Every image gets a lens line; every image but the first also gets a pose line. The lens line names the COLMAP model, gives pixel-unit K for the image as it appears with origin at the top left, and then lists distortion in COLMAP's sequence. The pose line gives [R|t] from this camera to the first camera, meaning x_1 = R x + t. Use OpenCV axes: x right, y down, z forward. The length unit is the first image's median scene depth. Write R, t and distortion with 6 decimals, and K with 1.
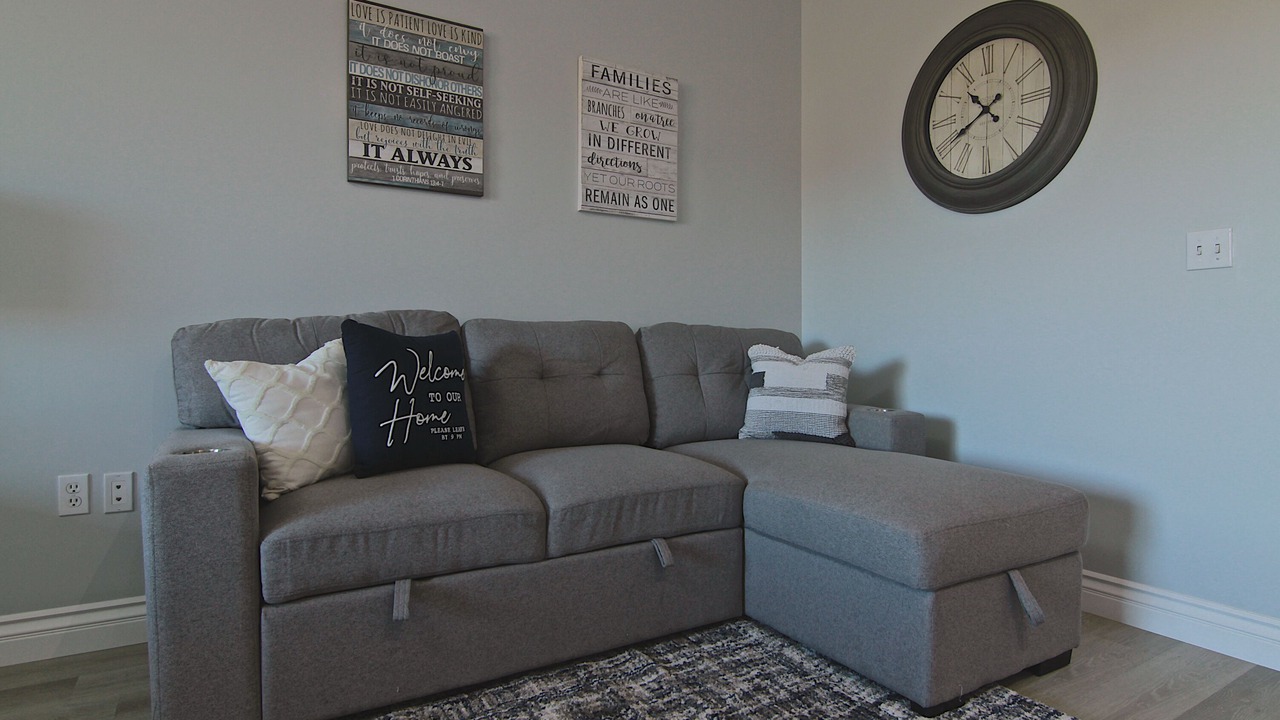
lens RADIAL K [[674.9, 0, 639.6], [0, 674.9, 359.3], [0, 0, 1]] dist [-0.021054, -0.002103]
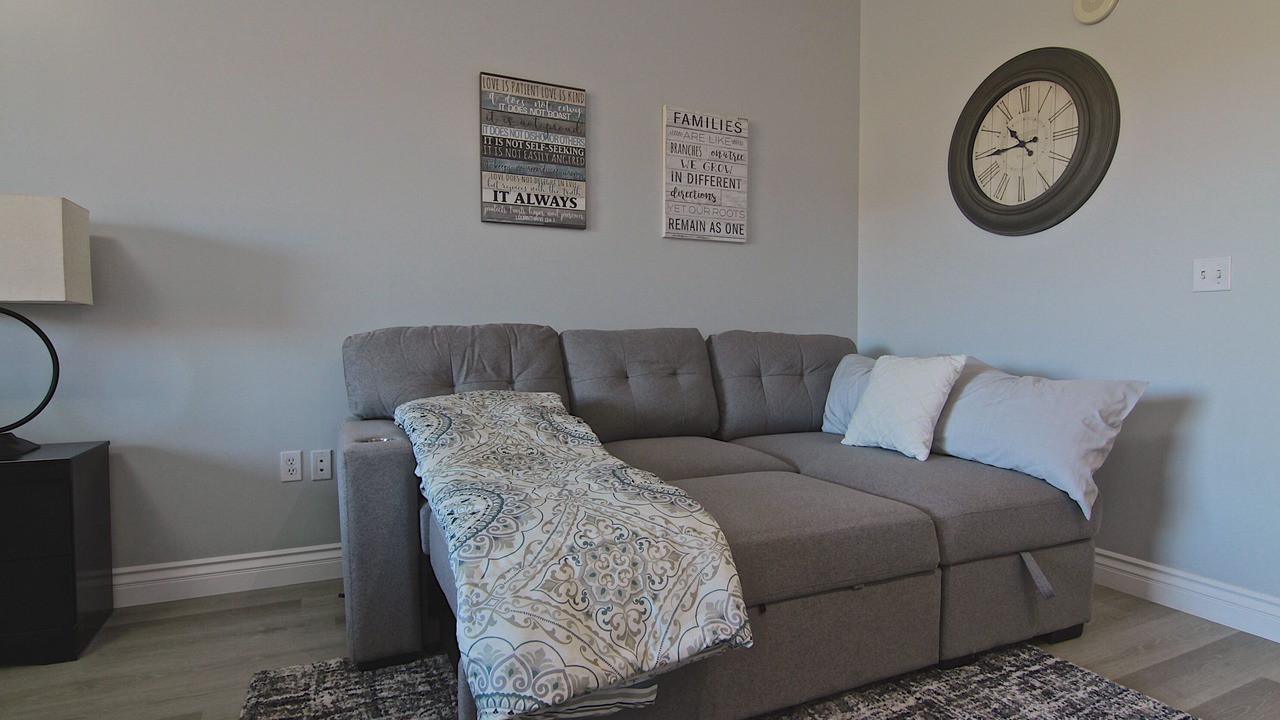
lens RADIAL K [[674.9, 0, 641.9], [0, 674.9, 360.8], [0, 0, 1]] dist [-0.021054, -0.002103]
pose [[0.995427, 0.006119, -0.095329, -0.013711], [-0.003770, 0.999685, 0.024800, -0.034593], [0.095451, -0.024327, 0.995137, -0.209887]]
